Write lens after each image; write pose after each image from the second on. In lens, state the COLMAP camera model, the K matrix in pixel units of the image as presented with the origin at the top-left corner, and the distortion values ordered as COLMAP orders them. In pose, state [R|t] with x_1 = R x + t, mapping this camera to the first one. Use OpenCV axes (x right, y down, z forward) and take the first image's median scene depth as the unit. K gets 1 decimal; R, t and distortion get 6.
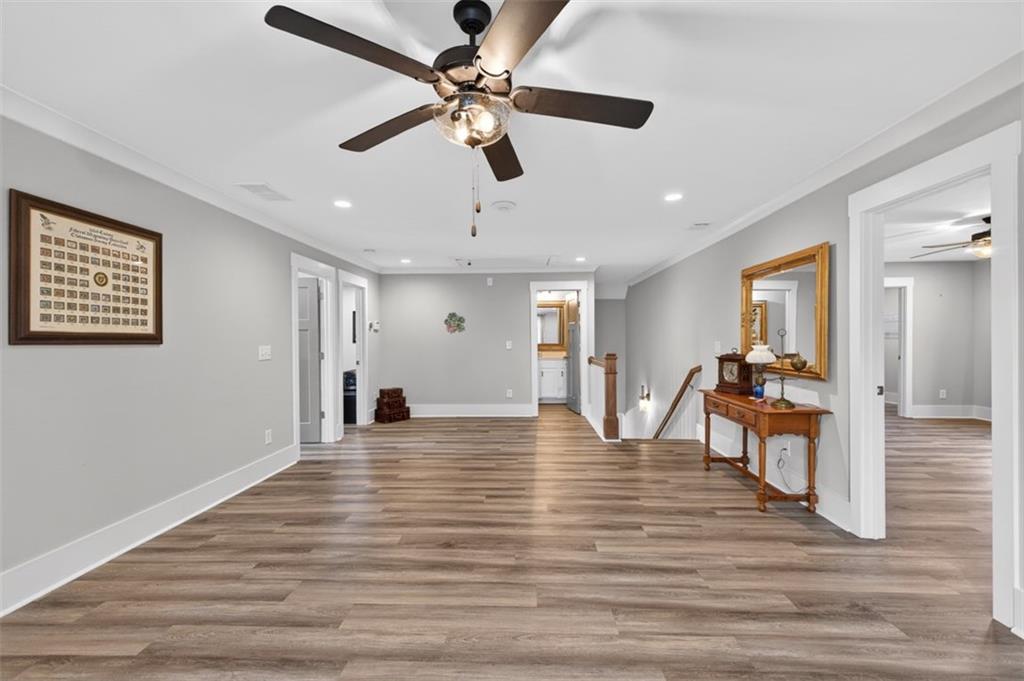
lens RADIAL K [[430.8, 0, 510.8], [0, 430.8, 343.5], [0, 0, 1]] dist [0.003342, 0.000670]
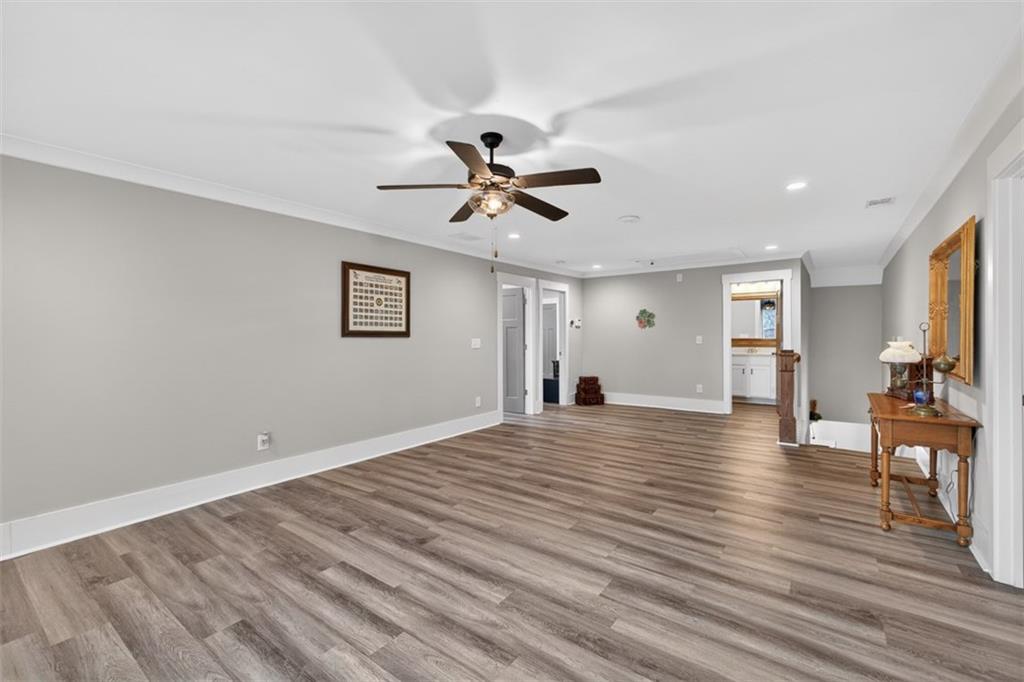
lens RADIAL K [[430.8, 0, 516.2], [0, 430.8, 339.3], [0, 0, 1]] dist [0.003342, 0.000670]
pose [[0.827386, 0.007147, -0.561588, 0.489971], [-0.005554, 0.999974, 0.004544, -0.000628], [0.561606, -0.000641, 0.827404, -0.164104]]
